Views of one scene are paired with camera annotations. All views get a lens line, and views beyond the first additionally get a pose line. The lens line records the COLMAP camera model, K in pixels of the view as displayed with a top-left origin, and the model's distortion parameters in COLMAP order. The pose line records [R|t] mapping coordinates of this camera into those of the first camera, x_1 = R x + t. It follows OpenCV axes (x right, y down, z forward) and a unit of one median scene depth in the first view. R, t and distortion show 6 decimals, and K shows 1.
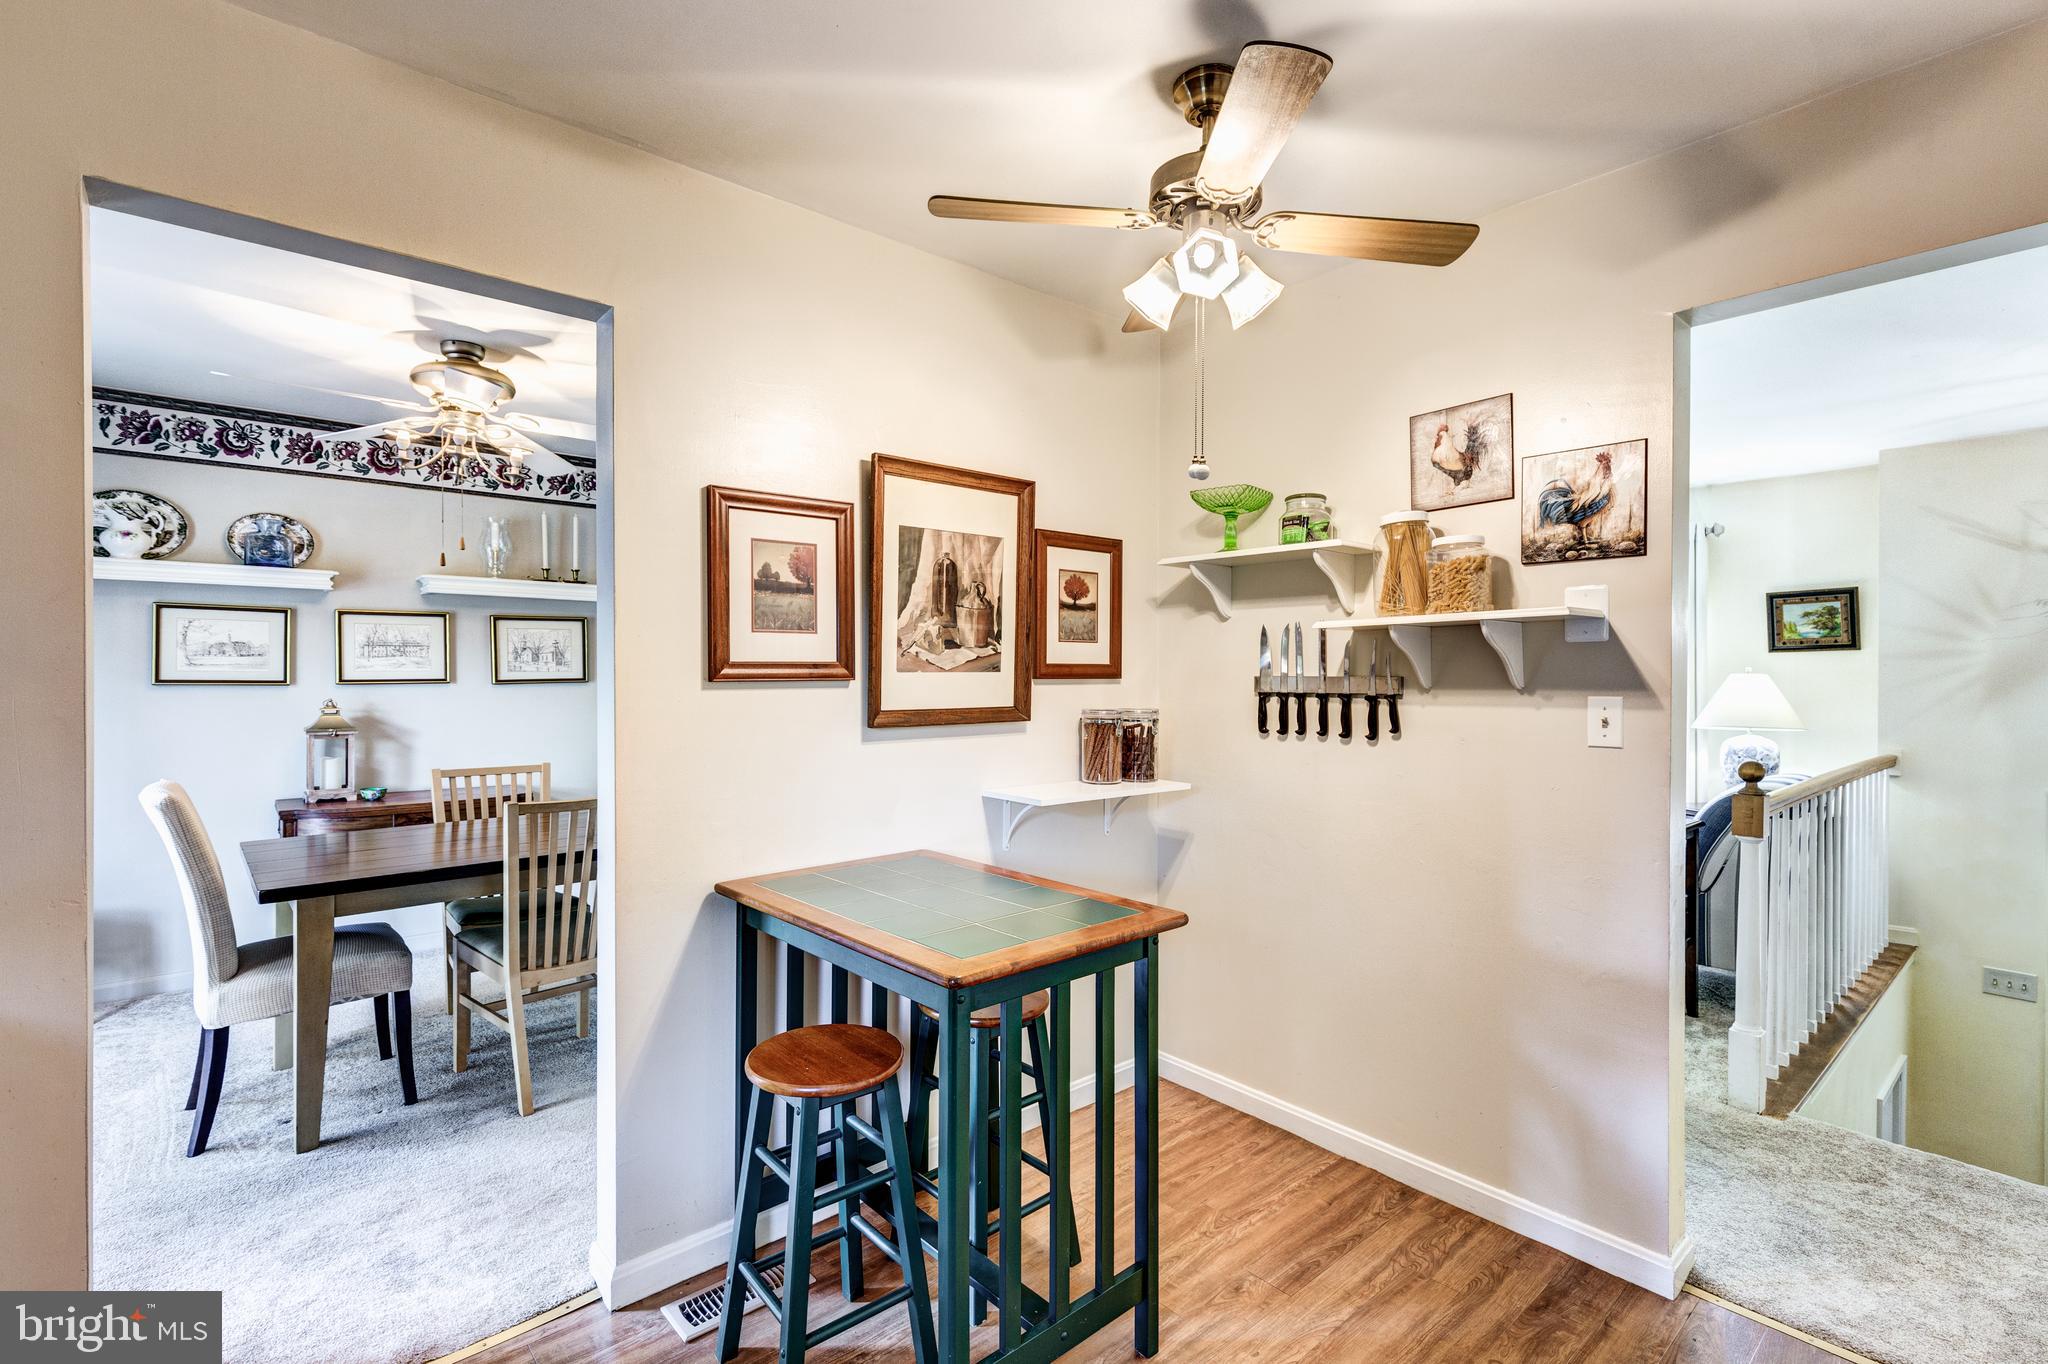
lens RADIAL K [[920.2, 0, 1016.3], [0, 920.2, 678.2], [0, 0, 1]] dist [0.002516, -0.000054]
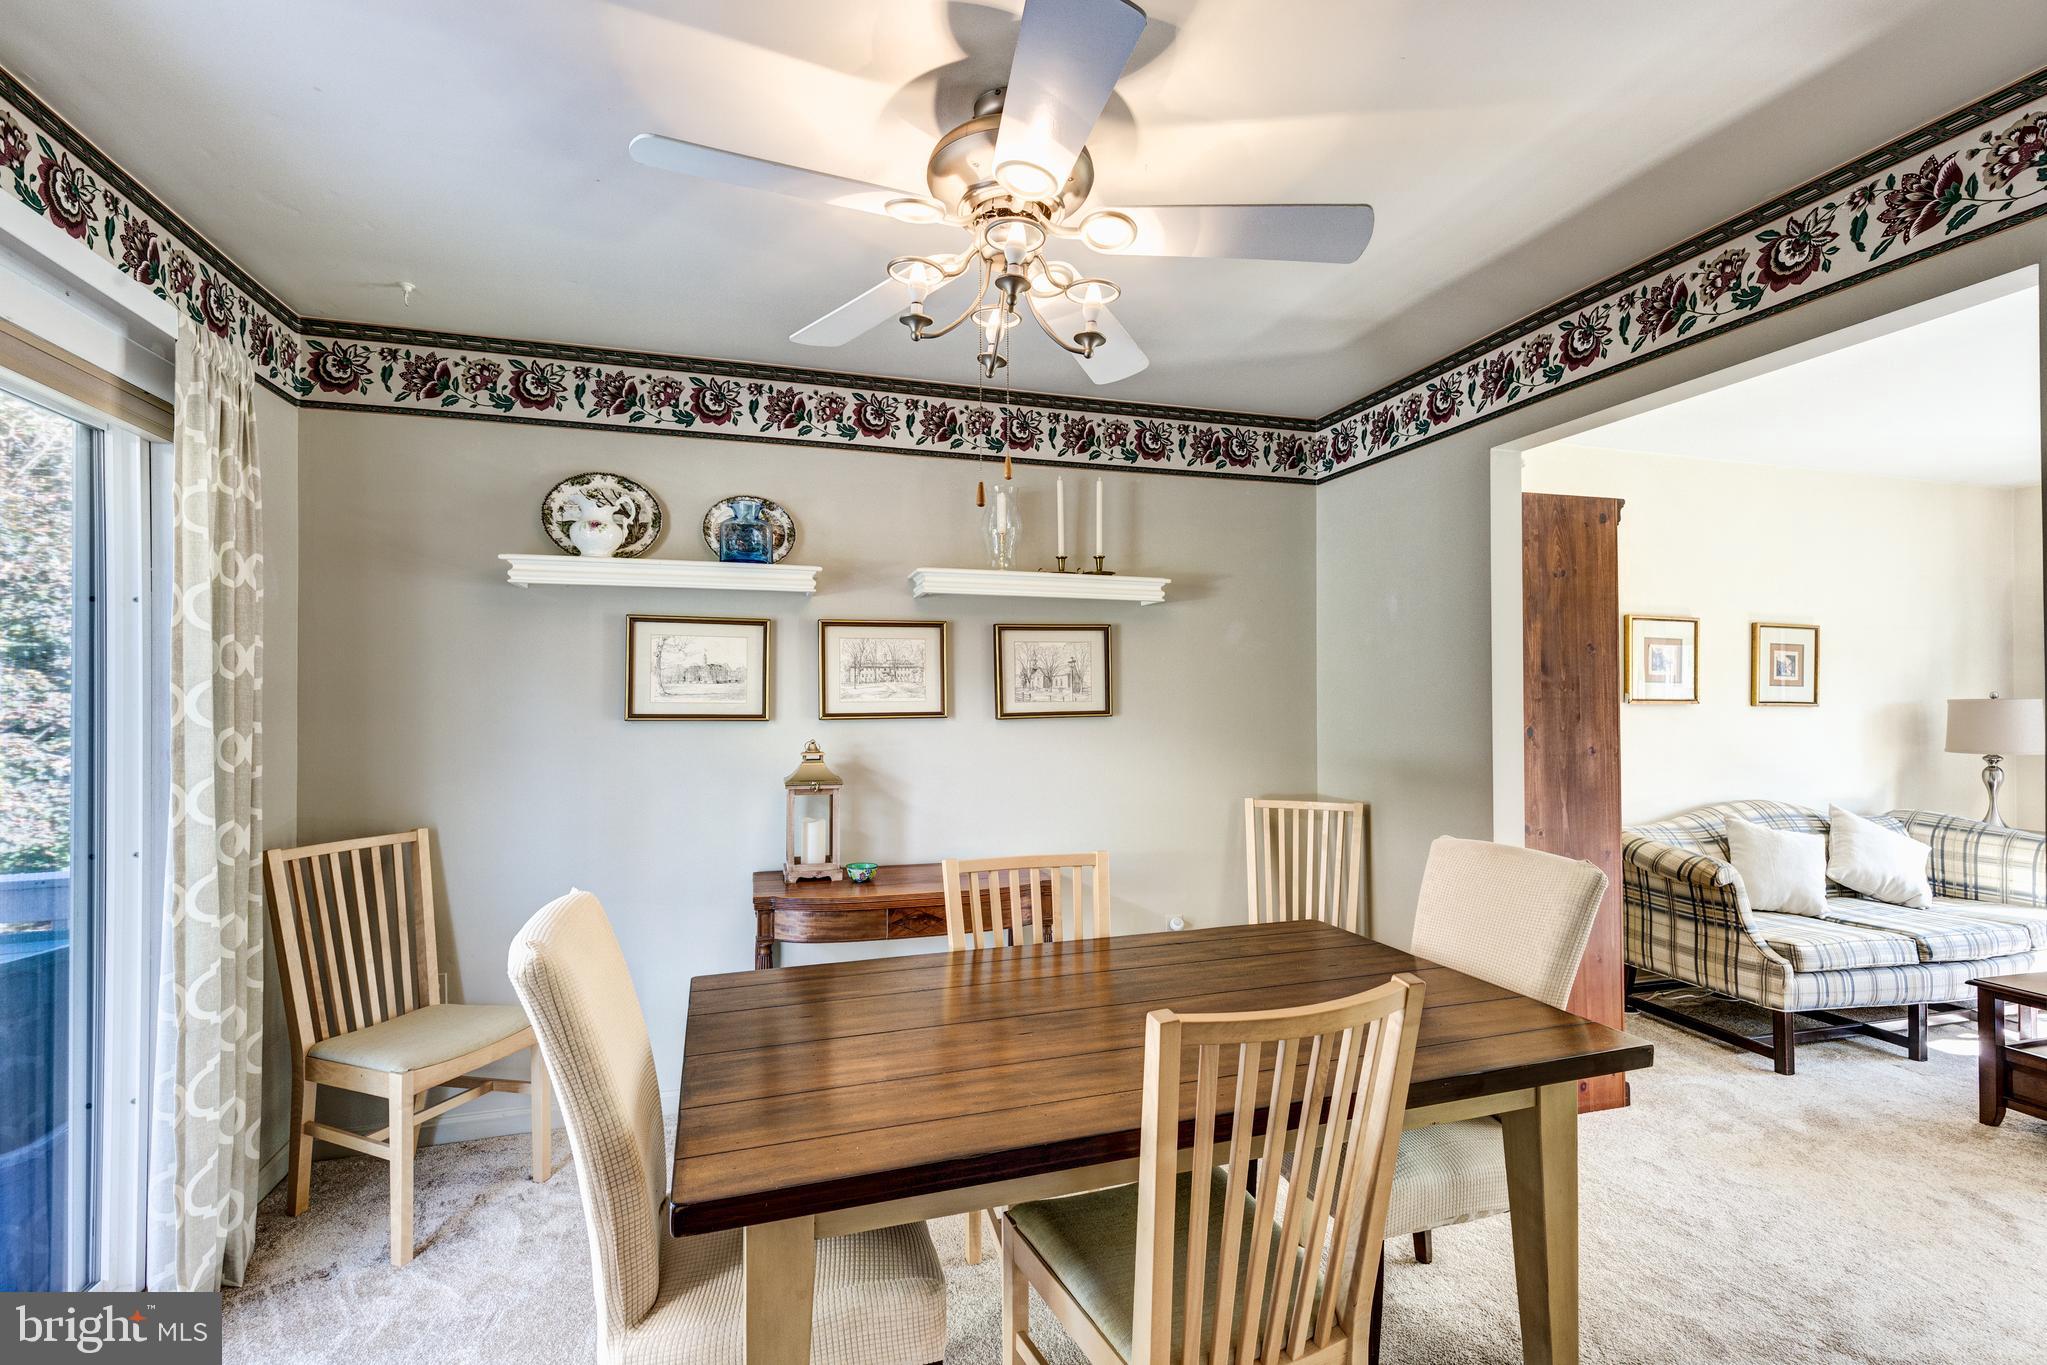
lens RADIAL K [[920.5, 0, 1024.5], [0, 920.5, 691.5], [0, 0, 1]] dist [0.001633, 0.000162]
pose [[0.918704, -0.006393, -0.394895, -0.295965], [0.000885, 0.999900, -0.014129, -0.005699], [0.394946, 0.012631, 0.918617, 0.387514]]
